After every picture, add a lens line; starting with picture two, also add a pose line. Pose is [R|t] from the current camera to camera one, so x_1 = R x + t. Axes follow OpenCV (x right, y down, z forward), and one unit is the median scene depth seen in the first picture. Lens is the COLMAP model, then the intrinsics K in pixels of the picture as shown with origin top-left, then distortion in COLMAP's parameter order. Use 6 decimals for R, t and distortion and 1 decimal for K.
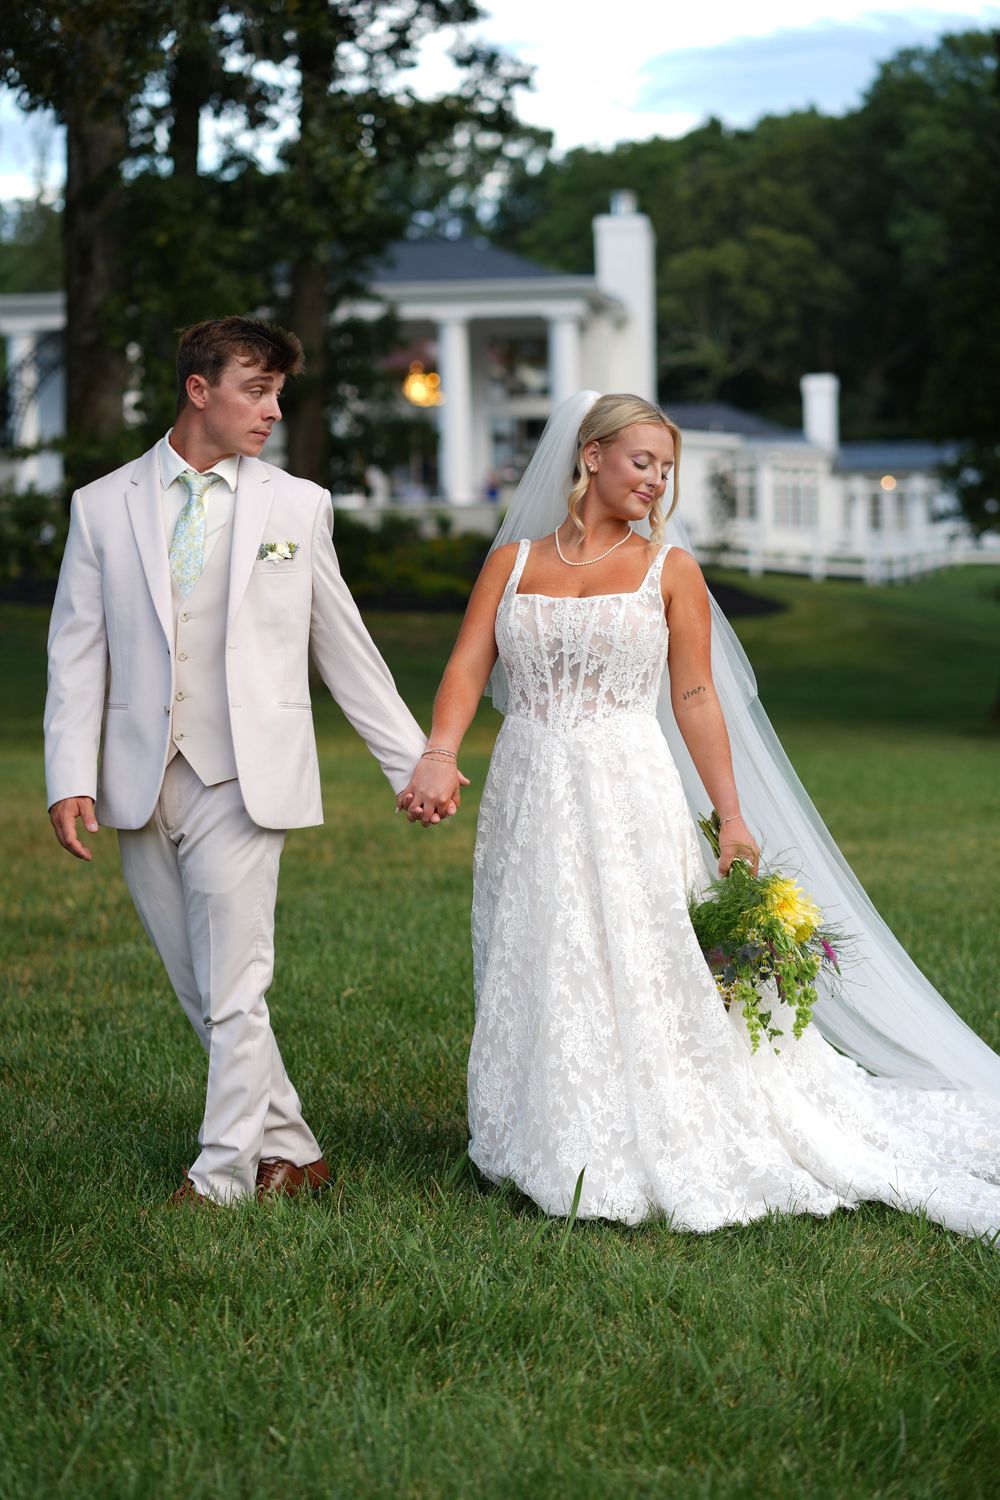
lens RADIAL K [[3774.1, 0, 500.6], [0, 3774.1, 747.1], [0, 0, 1]] dist [-0.075329, 0.000000]
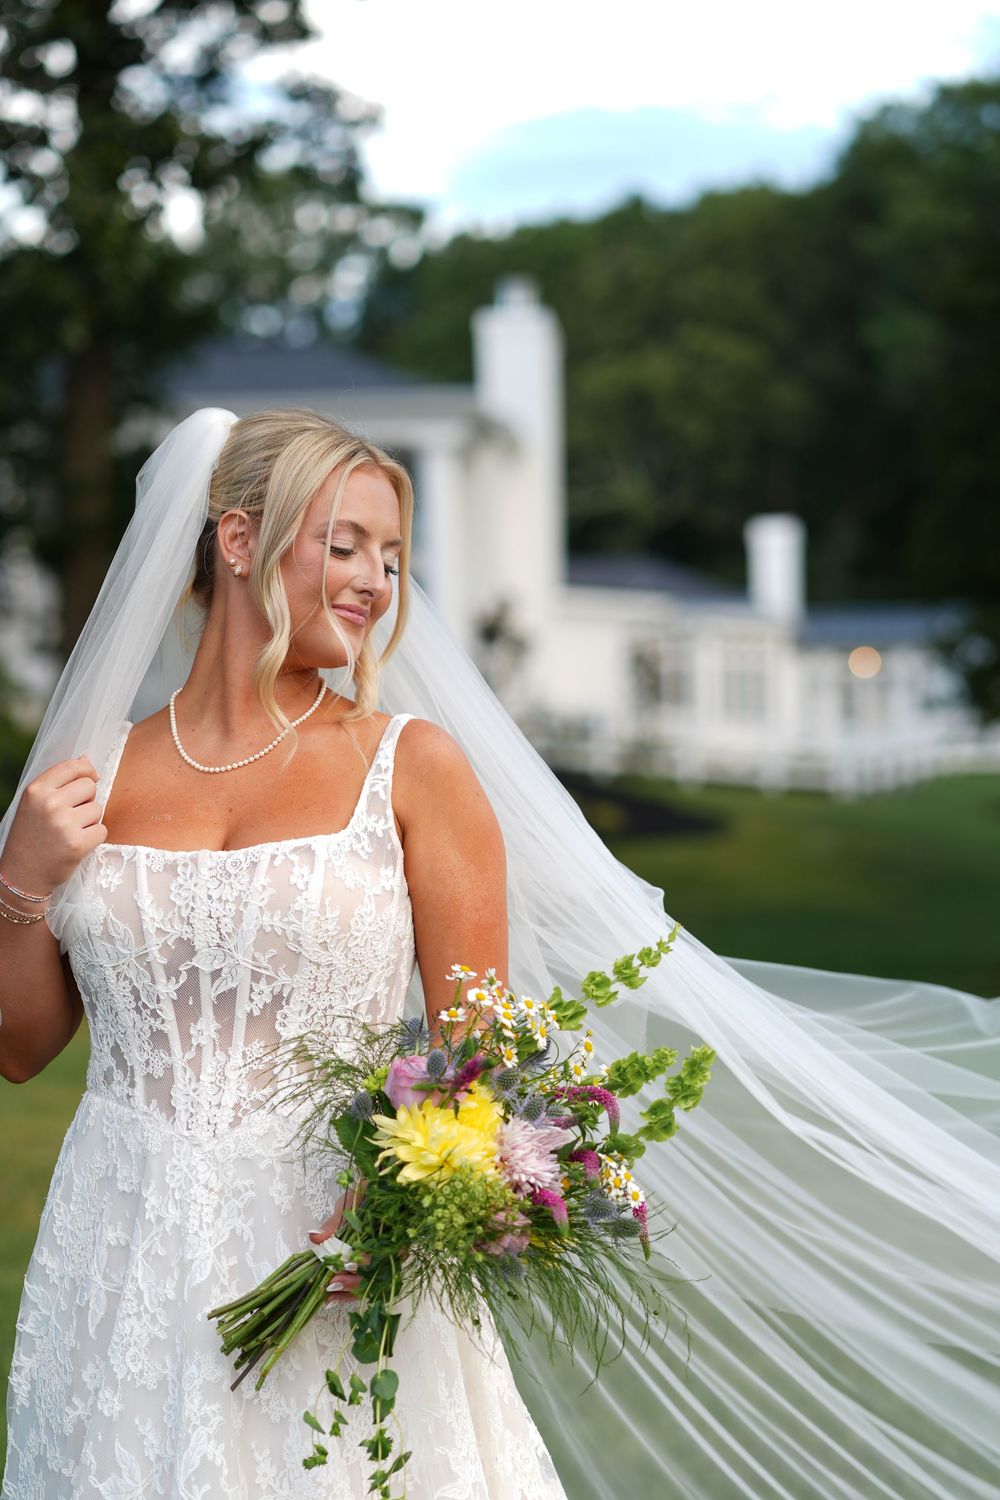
lens RADIAL K [[3774.1, 0, 501.2], [0, 3774.1, 753.1], [0, 0, 1]] dist [-0.075329, 0.000000]
pose [[0.999953, -0.000650, 0.009706, 0.022712], [0.001155, 0.998643, -0.052075, -0.012570], [-0.009659, 0.052084, 0.998596, 0.250241]]
